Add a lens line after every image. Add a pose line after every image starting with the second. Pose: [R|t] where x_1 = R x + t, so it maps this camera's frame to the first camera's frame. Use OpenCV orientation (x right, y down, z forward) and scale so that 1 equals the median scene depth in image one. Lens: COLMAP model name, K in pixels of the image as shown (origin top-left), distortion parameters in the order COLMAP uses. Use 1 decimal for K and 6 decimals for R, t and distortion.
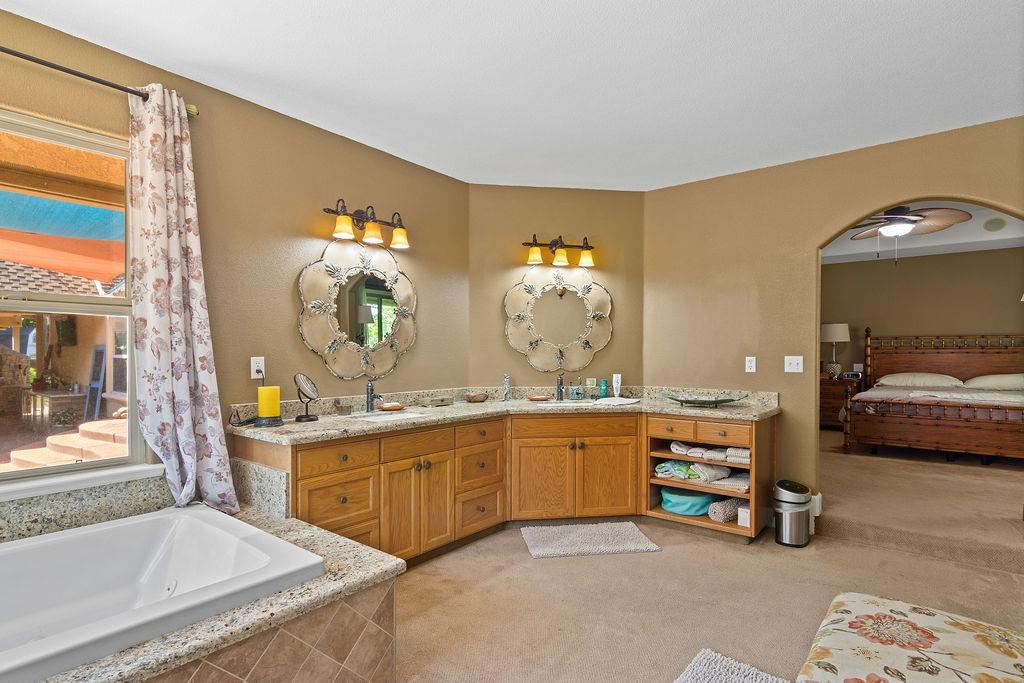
lens RADIAL K [[519.8, 0, 515.5], [0, 519.8, 349.6], [0, 0, 1]] dist [-0.001066, 0.002002]
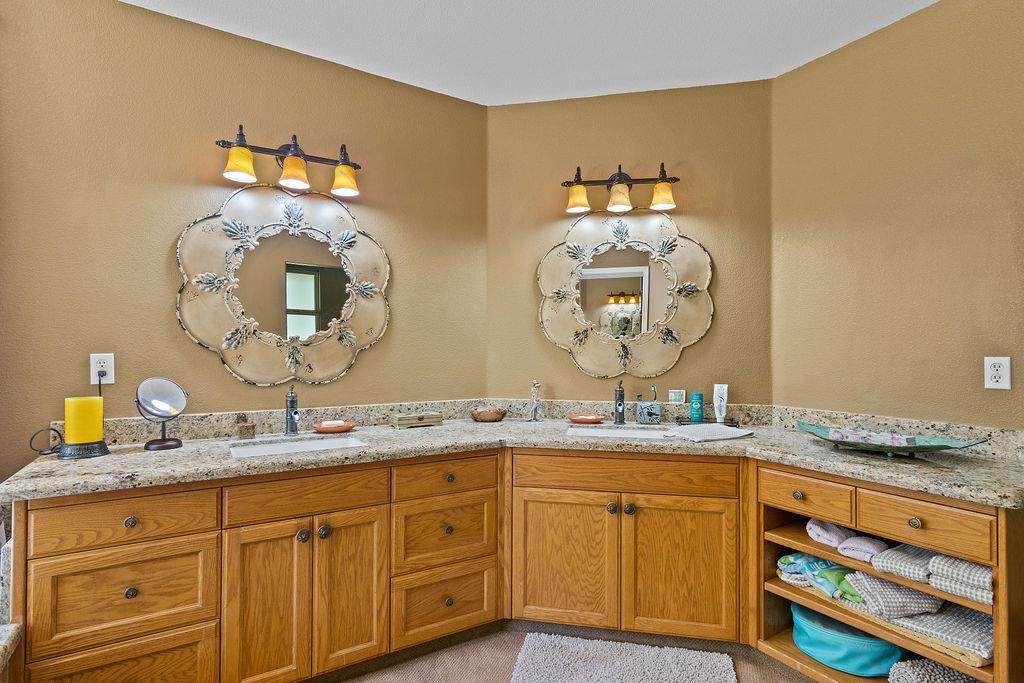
lens RADIAL K [[516.9, 0, 512.5], [0, 516.9, 338.6], [0, 0, 1]] dist [-0.001284, 0.000928]
pose [[0.939317, -0.005506, -0.343005, 0.202398], [0.000267, 0.999883, -0.015320, 0.003966], [0.343049, 0.014299, 0.939209, 0.409985]]
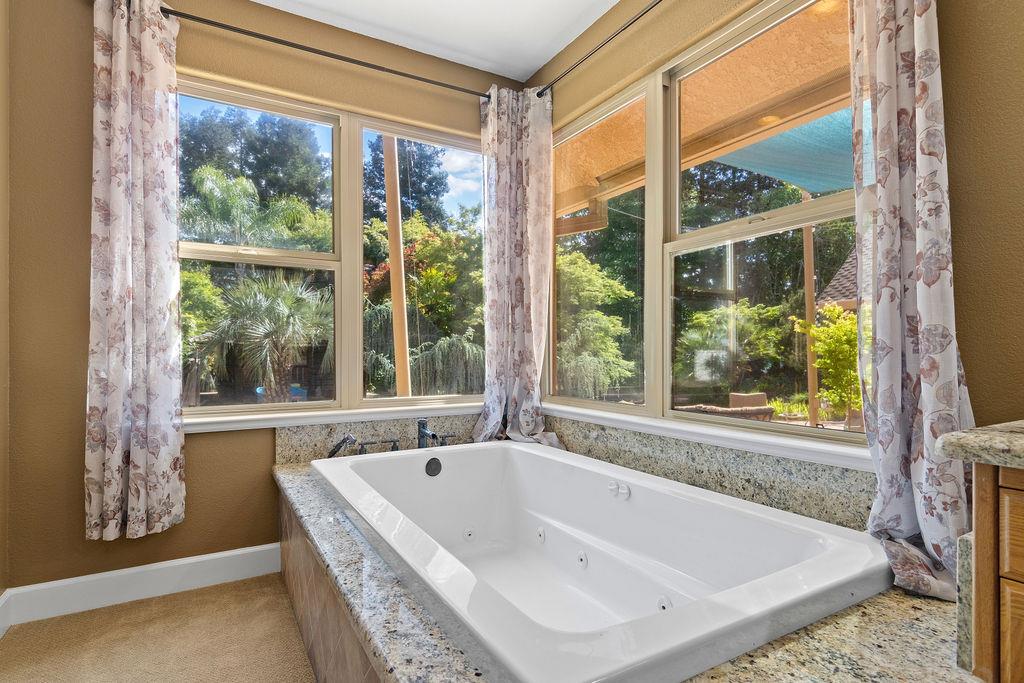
lens RADIAL K [[519.8, 0, 515.5], [0, 519.8, 349.6], [0, 0, 1]] dist [-0.001066, 0.002002]
pose [[-0.361844, -0.012862, -0.932150, -0.000101], [0.000720, 0.999901, -0.014076, 0.073575], [0.932238, -0.005765, -0.361799, 0.543919]]
